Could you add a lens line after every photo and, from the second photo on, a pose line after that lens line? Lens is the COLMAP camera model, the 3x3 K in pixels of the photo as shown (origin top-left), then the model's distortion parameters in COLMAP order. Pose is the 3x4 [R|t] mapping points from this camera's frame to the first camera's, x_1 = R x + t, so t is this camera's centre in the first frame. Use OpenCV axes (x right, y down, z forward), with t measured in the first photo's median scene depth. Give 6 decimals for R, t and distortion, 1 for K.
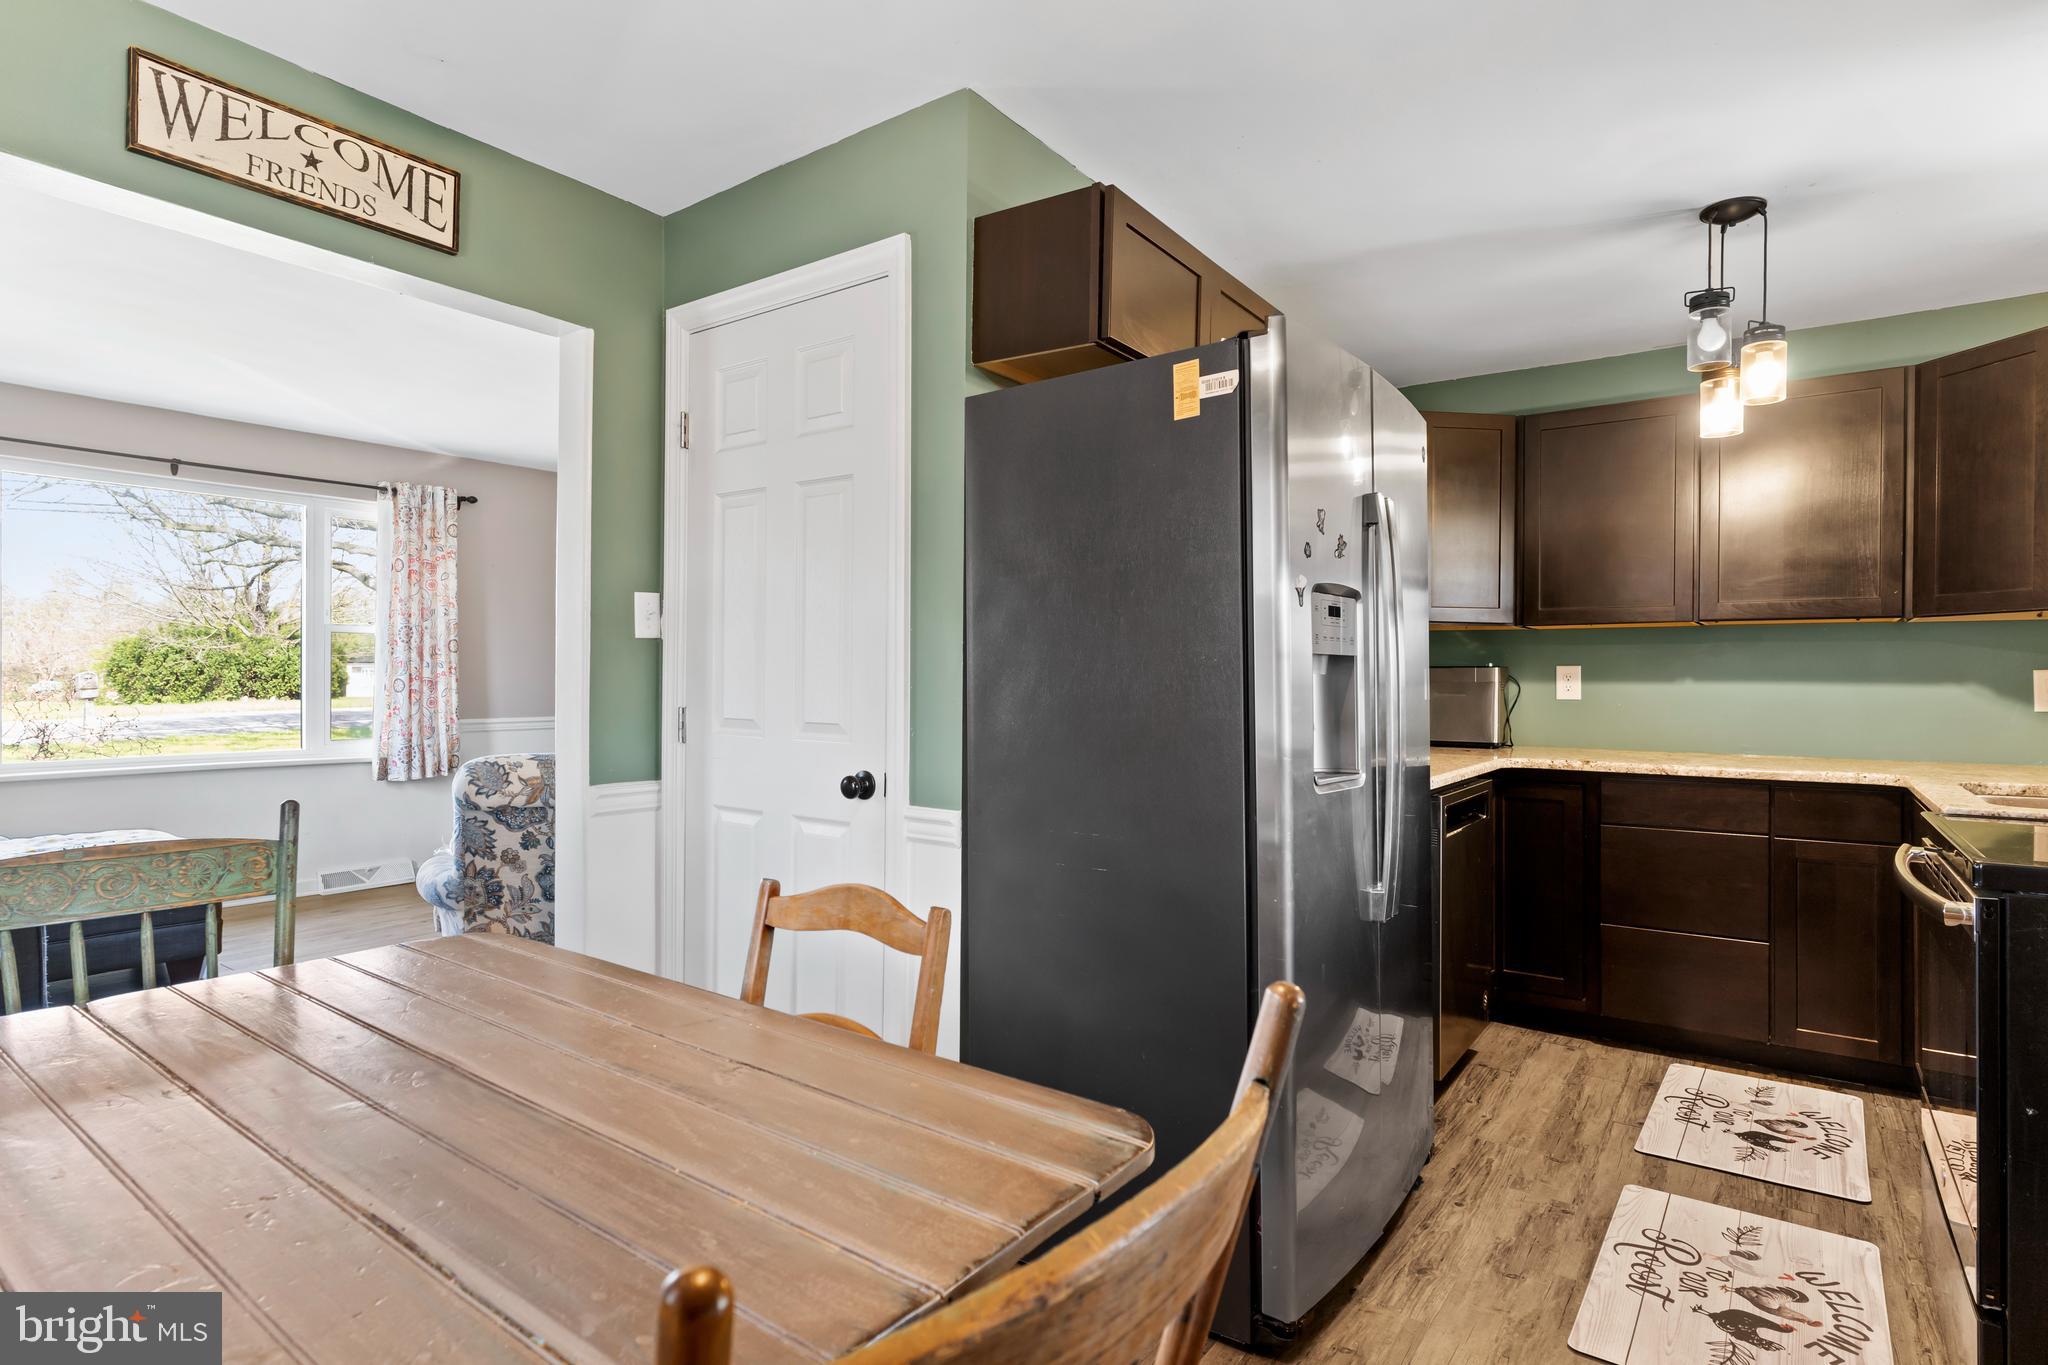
lens RADIAL K [[1060.8, 0, 1012.6], [0, 1060.8, 679.1], [0, 0, 1]] dist [-0.006947, 0.002237]
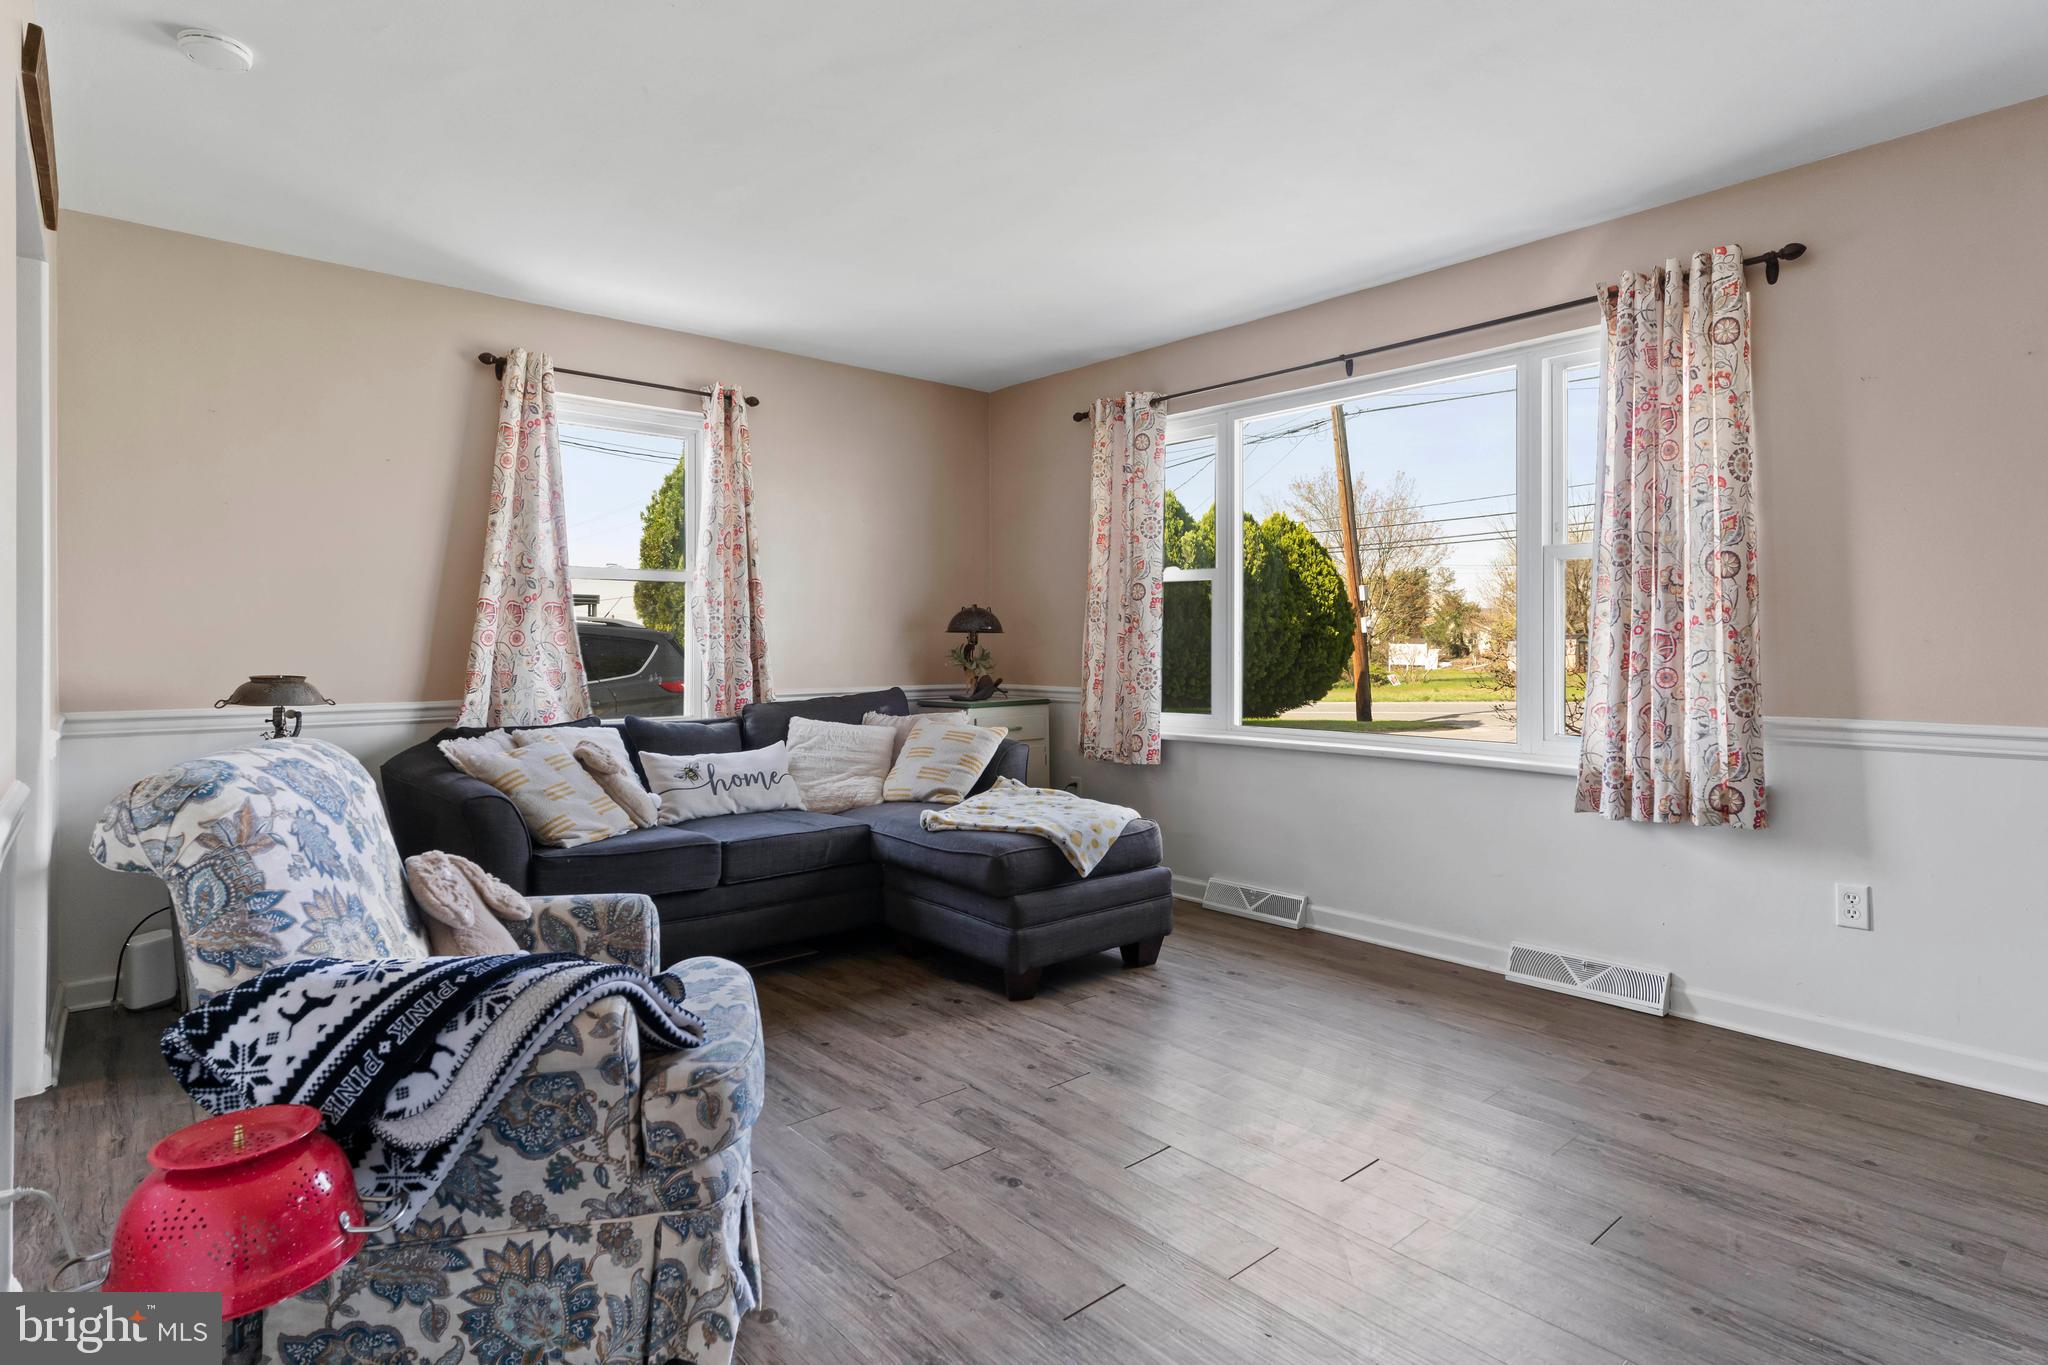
lens RADIAL K [[1060.8, 0, 1023.8], [0, 1060.8, 640.5], [0, 0, 1]] dist [-0.006947, 0.002237]
pose [[-0.216796, -0.009067, -0.976175, 0.041958], [-0.004344, 0.999956, -0.008323, 0.018119], [0.976207, 0.002436, -0.216826, 1.525598]]
